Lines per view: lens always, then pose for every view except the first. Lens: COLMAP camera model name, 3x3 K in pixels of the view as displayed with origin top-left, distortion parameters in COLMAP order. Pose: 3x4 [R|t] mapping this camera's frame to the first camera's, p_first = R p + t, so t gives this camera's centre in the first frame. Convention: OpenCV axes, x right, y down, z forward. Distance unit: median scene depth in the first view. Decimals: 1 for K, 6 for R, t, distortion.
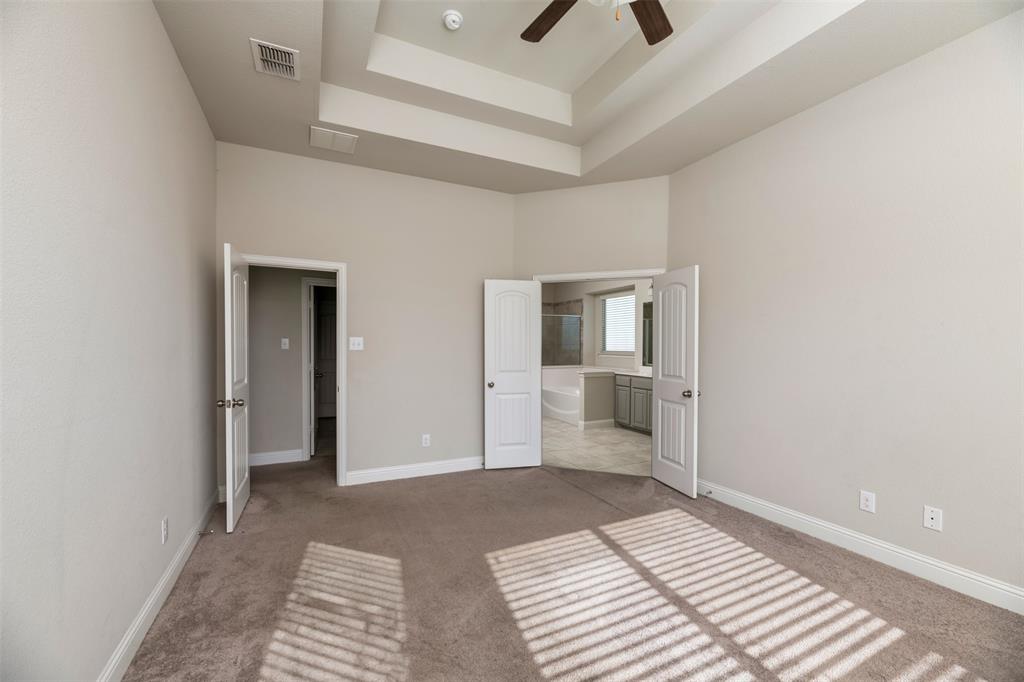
lens RADIAL K [[418.8, 0, 512.0], [0, 418.8, 341.0], [0, 0, 1]] dist [-0.002167, -0.000111]
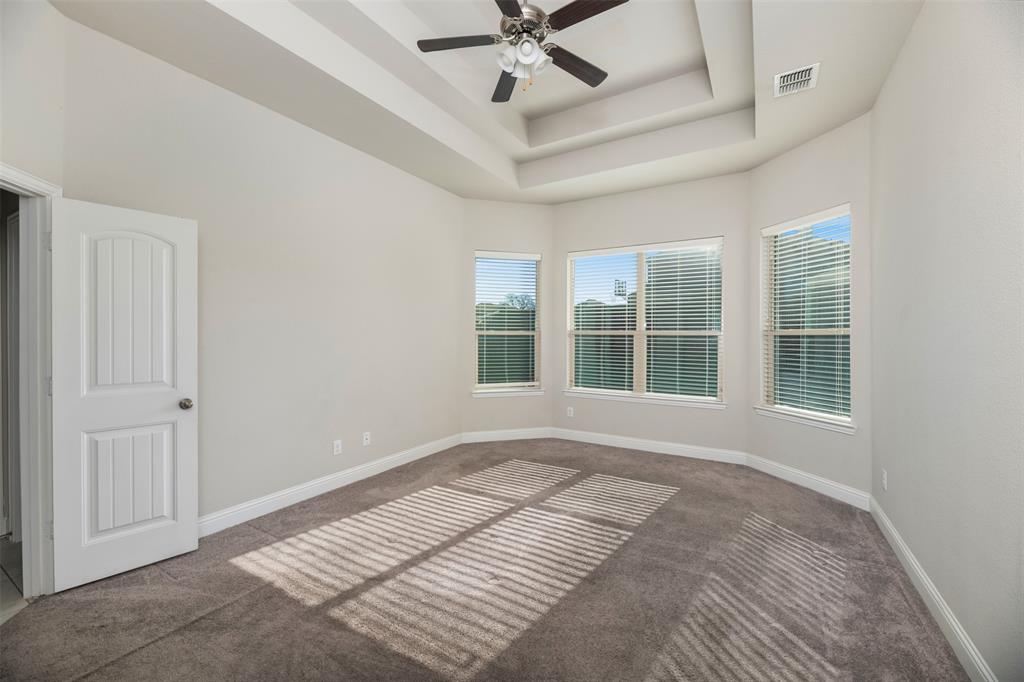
lens RADIAL K [[418.8, 0, 512.0], [0, 418.8, 341.0], [0, 0, 1]] dist [-0.002167, -0.000111]
pose [[-0.543161, -0.024627, 0.839268, -0.571917], [-0.012685, 0.999696, 0.021125, -0.000891], [-0.839533, 0.000828, -0.543308, 1.206349]]
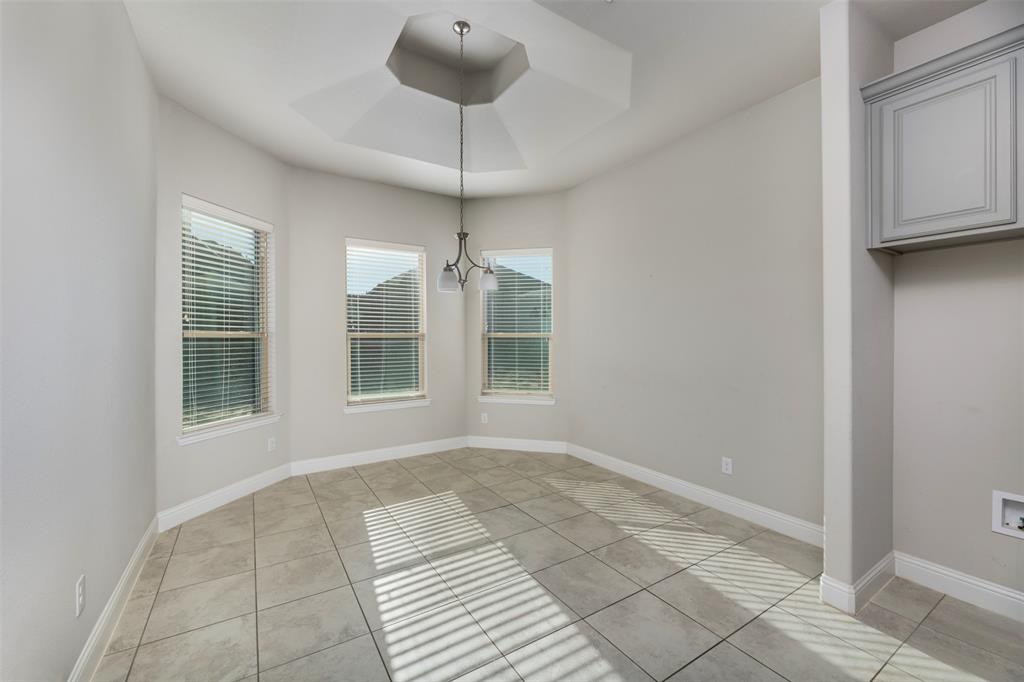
lens RADIAL K [[418.8, 0, 512.0], [0, 418.8, 341.0], [0, 0, 1]] dist [-0.002167, -0.000111]
pose [[-0.993931, -0.005304, -0.109876, 0.468243], [-0.005675, 0.999979, 0.003064, 0.011687], [0.109857, 0.003669, -0.993941, 1.557331]]
